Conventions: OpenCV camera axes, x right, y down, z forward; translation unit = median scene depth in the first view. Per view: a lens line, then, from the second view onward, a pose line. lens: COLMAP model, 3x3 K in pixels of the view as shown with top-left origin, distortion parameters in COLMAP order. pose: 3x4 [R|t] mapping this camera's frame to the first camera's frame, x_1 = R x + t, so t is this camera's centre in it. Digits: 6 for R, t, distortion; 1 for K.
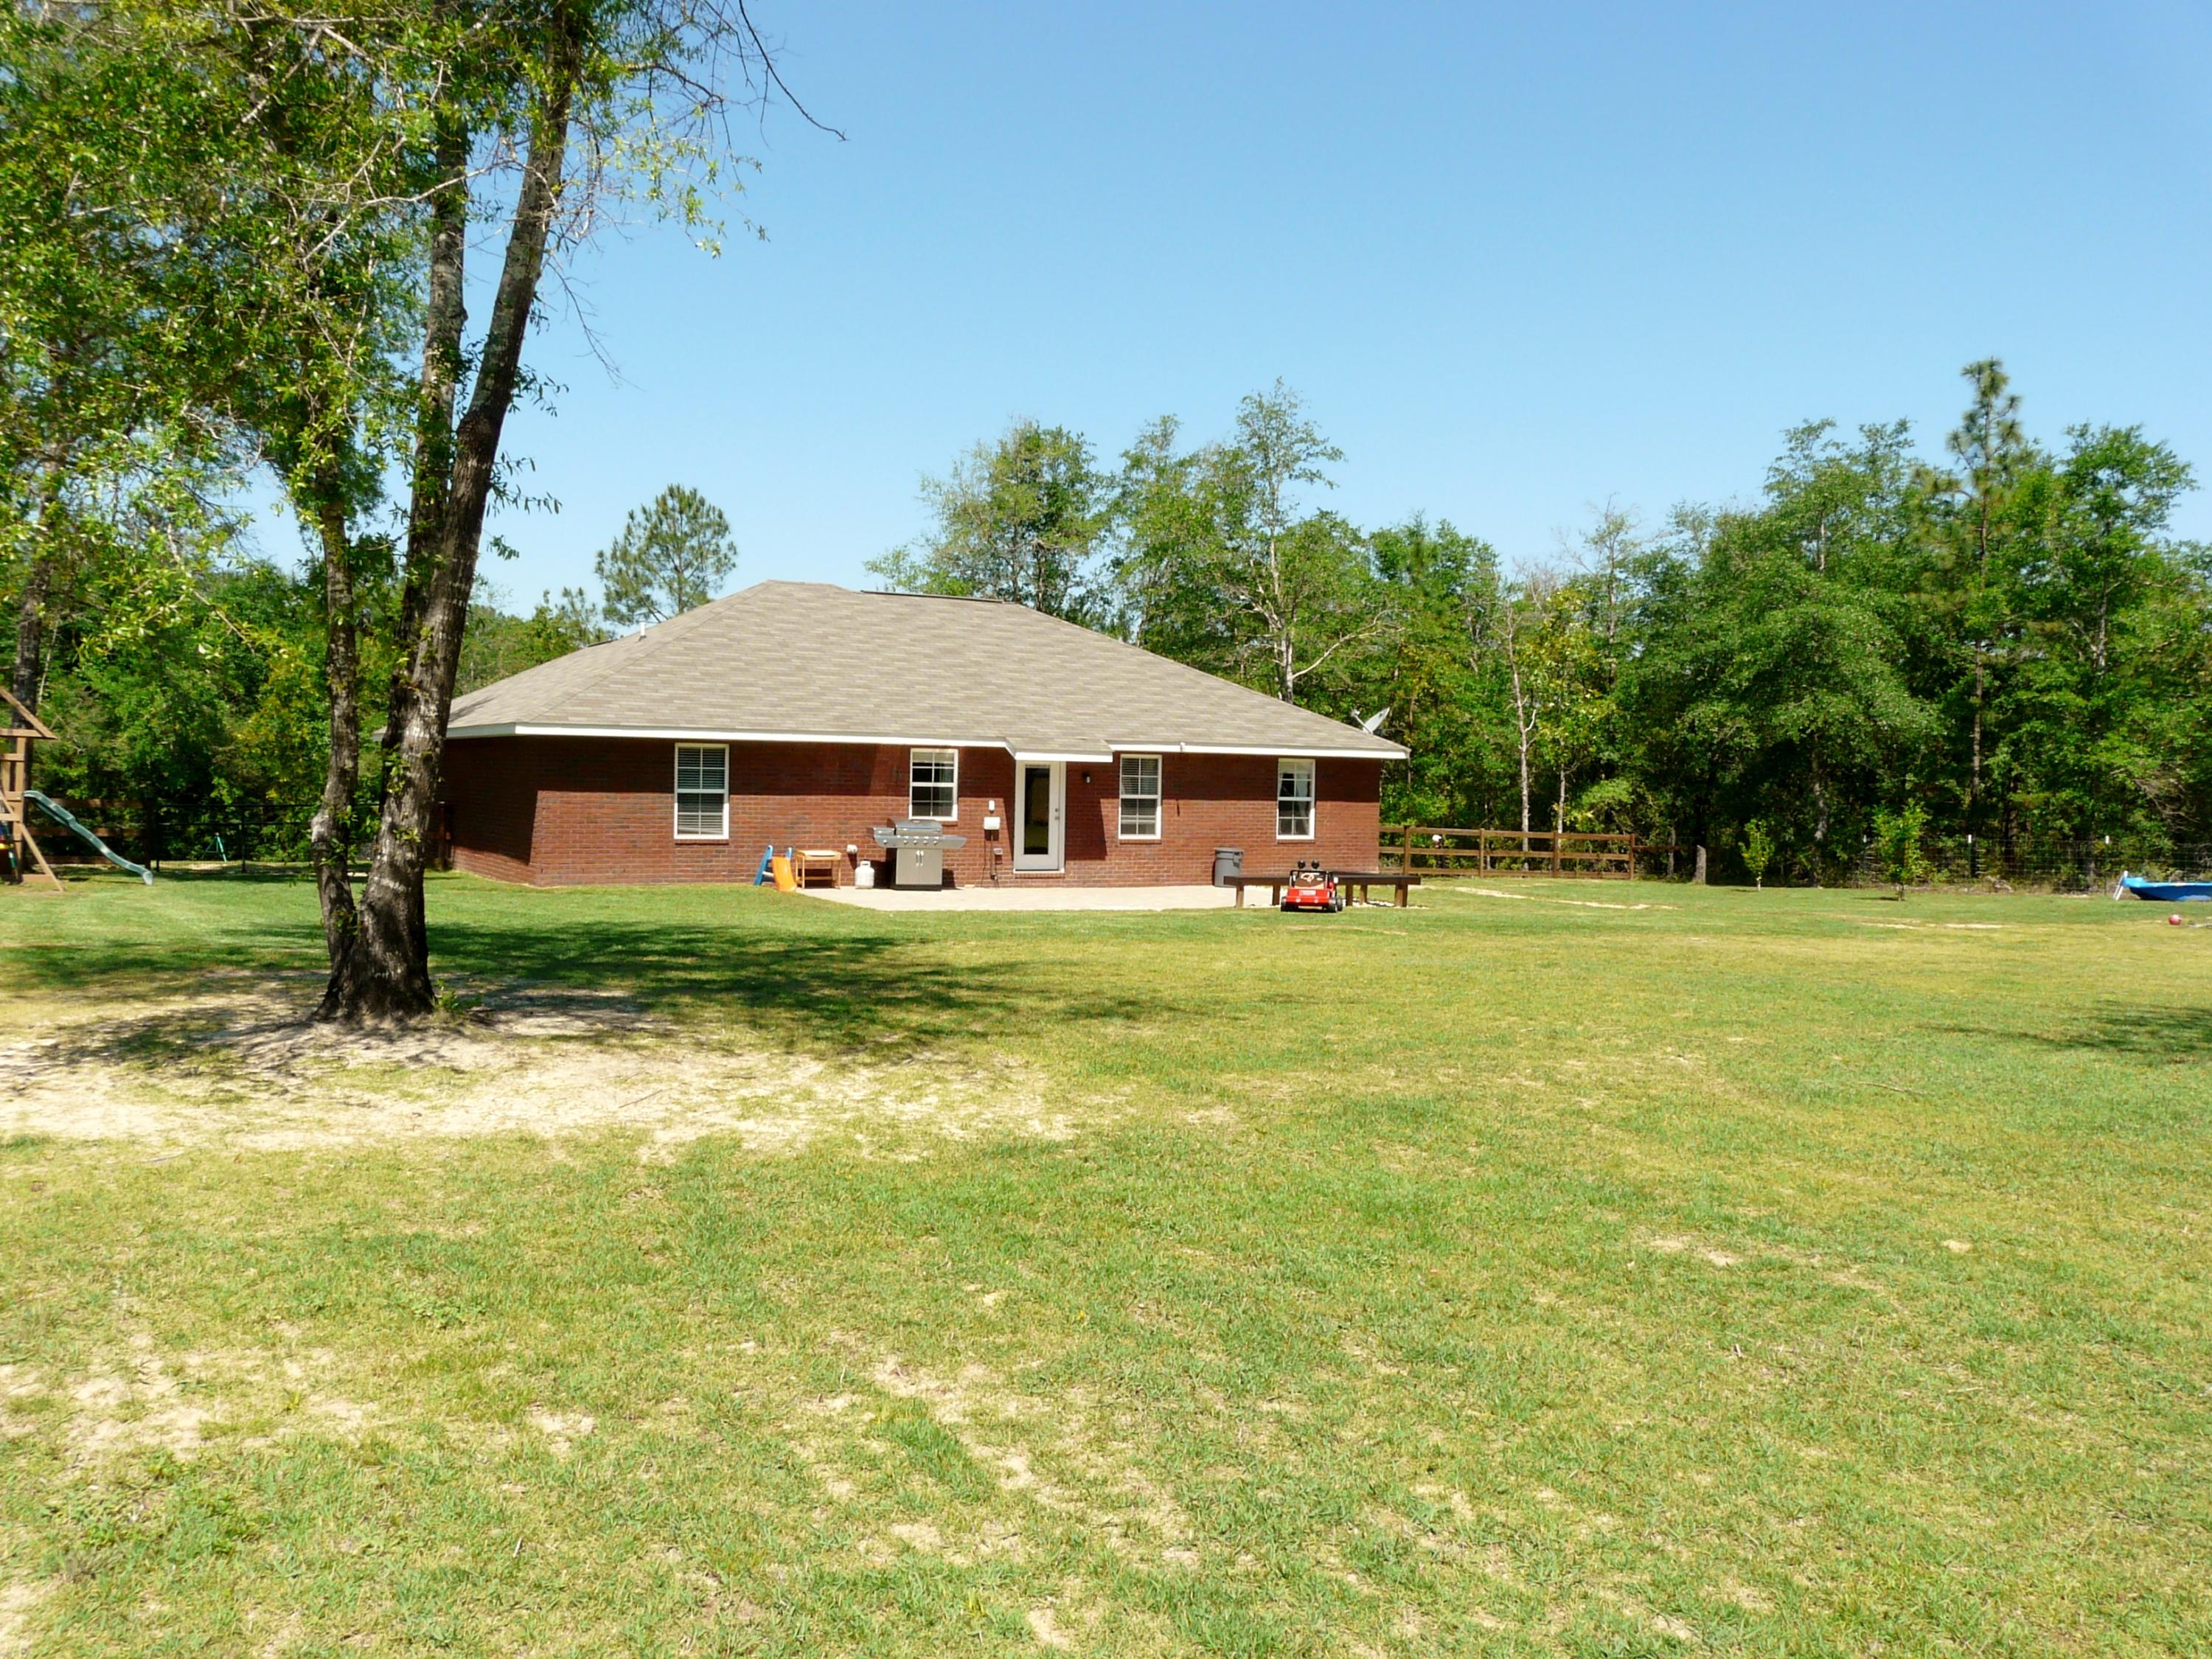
lens RADIAL K [[1833.6, 0, 1094.4], [0, 1833.6, 835.8], [0, 0, 1]] dist [-0.084432, 0.118426]
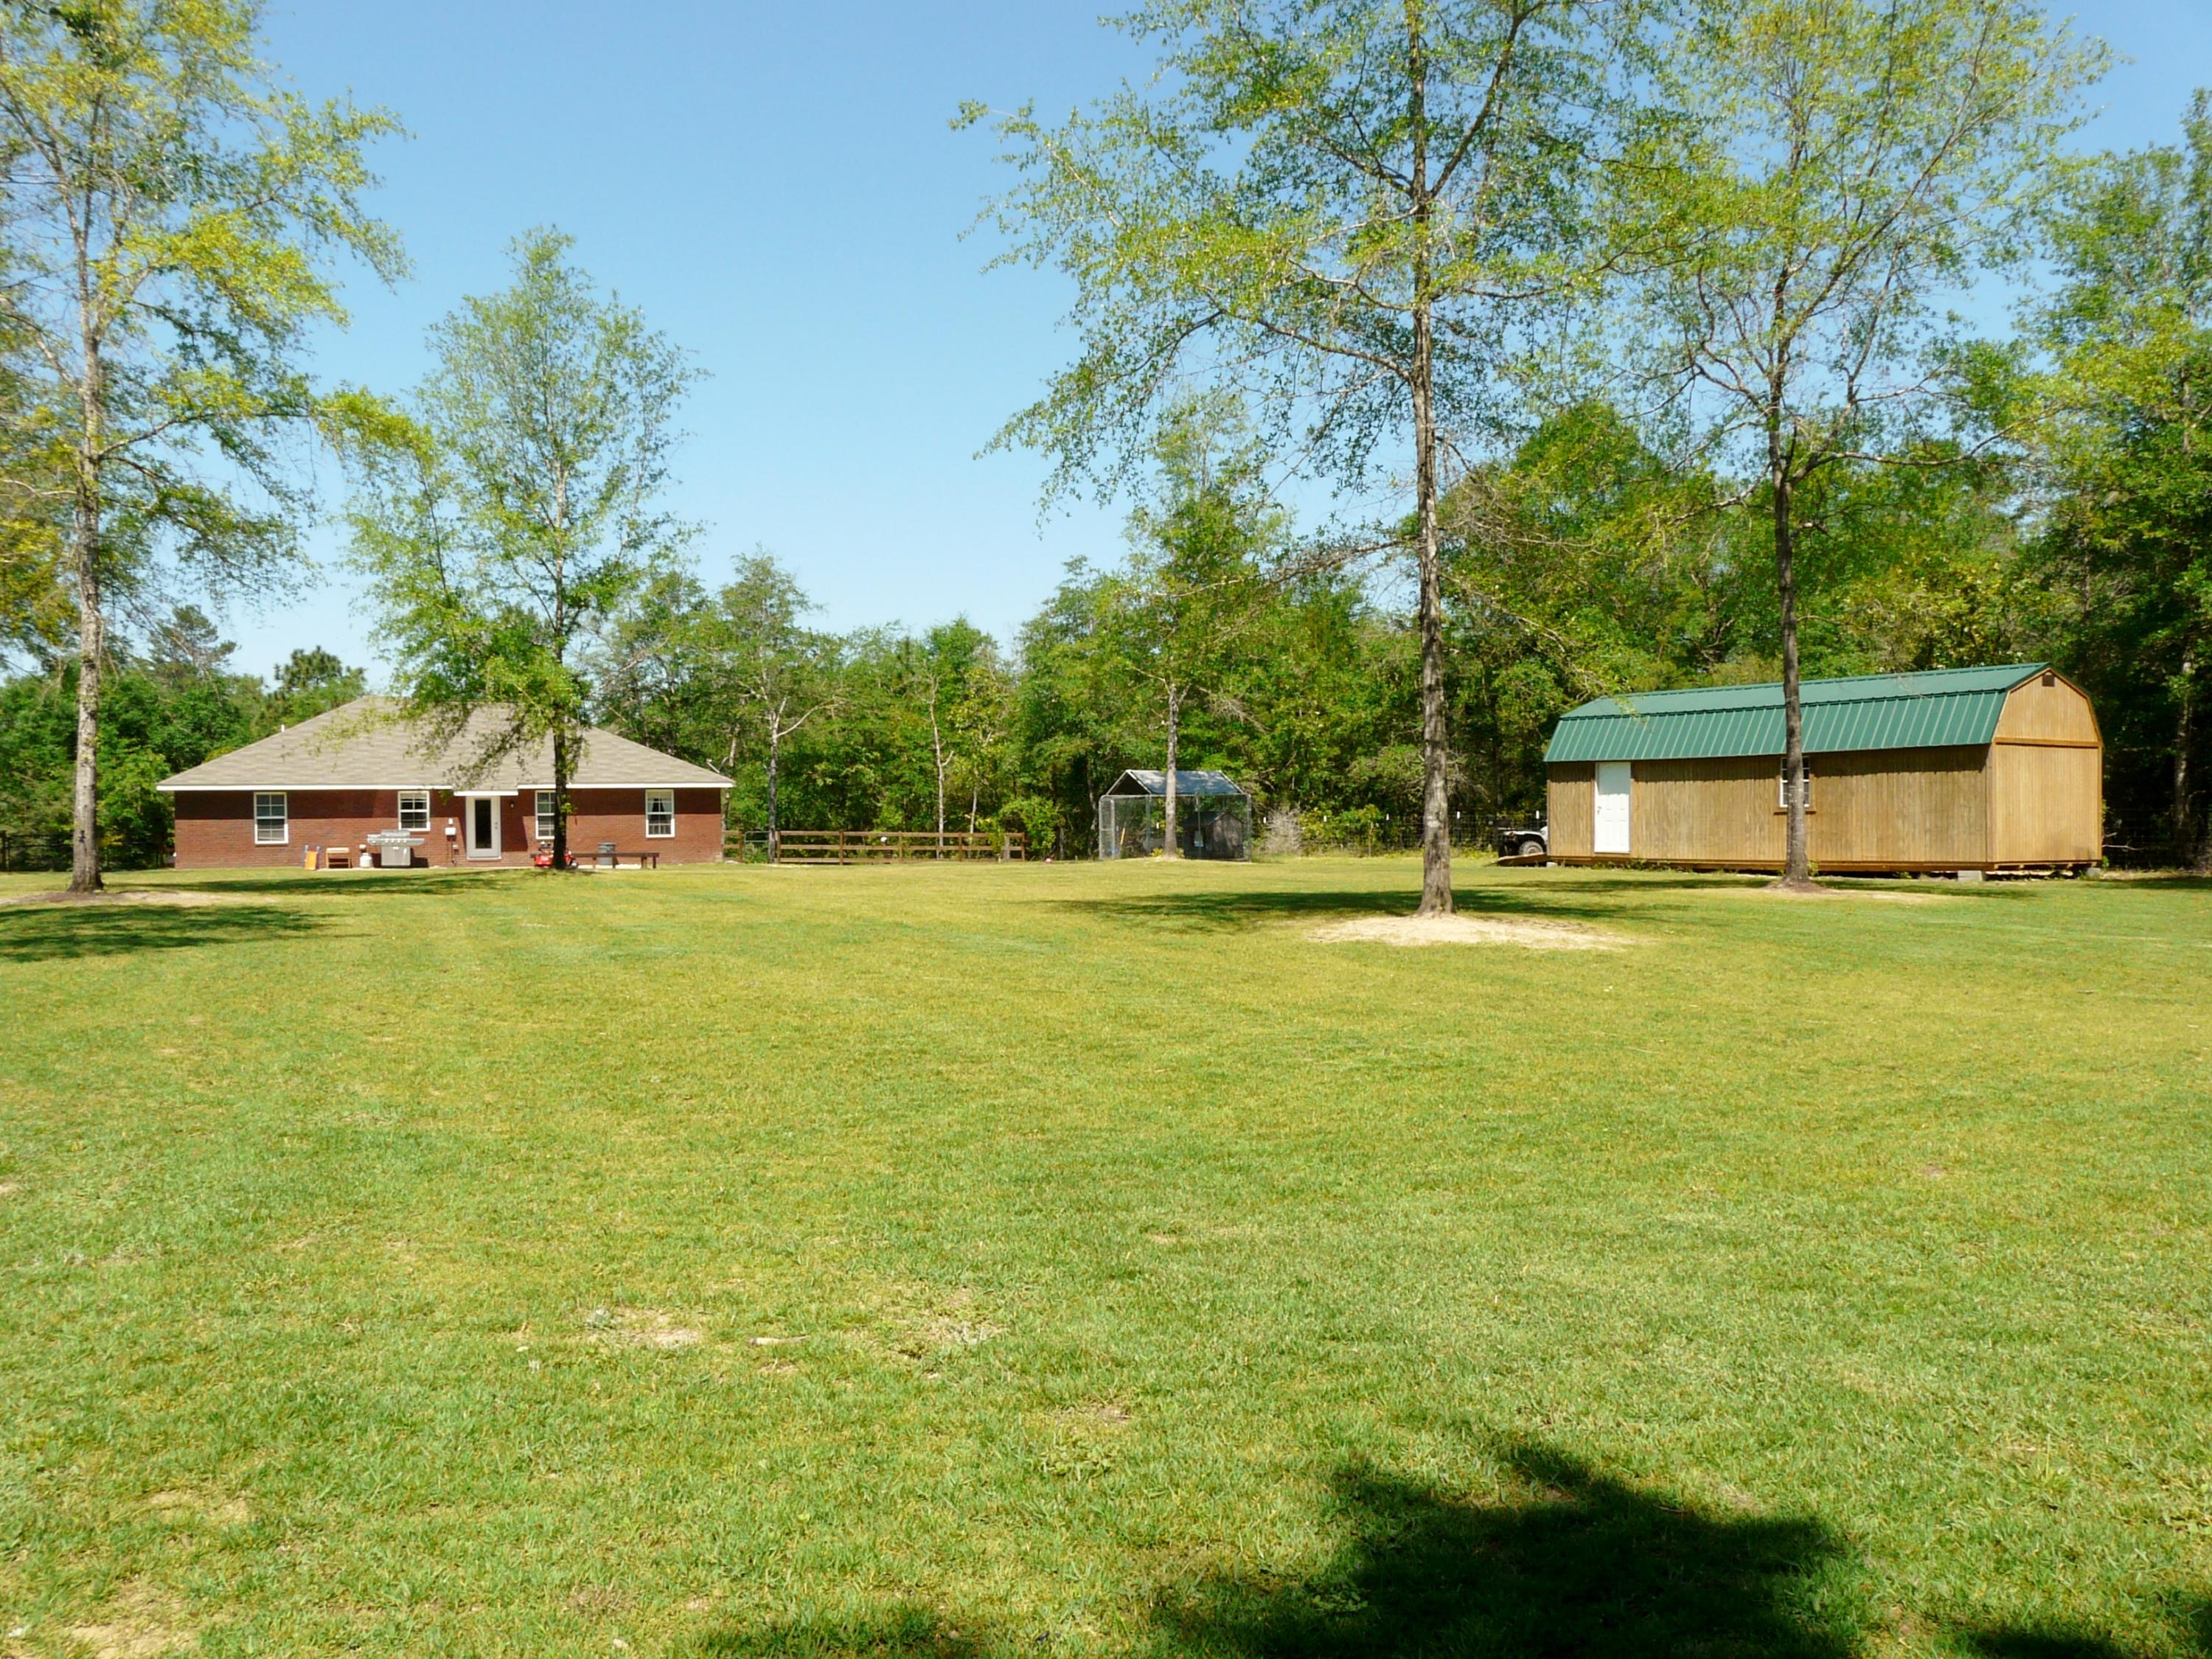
lens RADIAL K [[1833.6, 0, 1094.4], [0, 1833.6, 835.8], [0, 0, 1]] dist [-0.084432, 0.118426]
pose [[0.995694, -0.032446, -0.086836, 0.662605], [0.030408, 0.999232, -0.024694, 0.055323], [0.087570, 0.021948, 0.995917, -0.652193]]
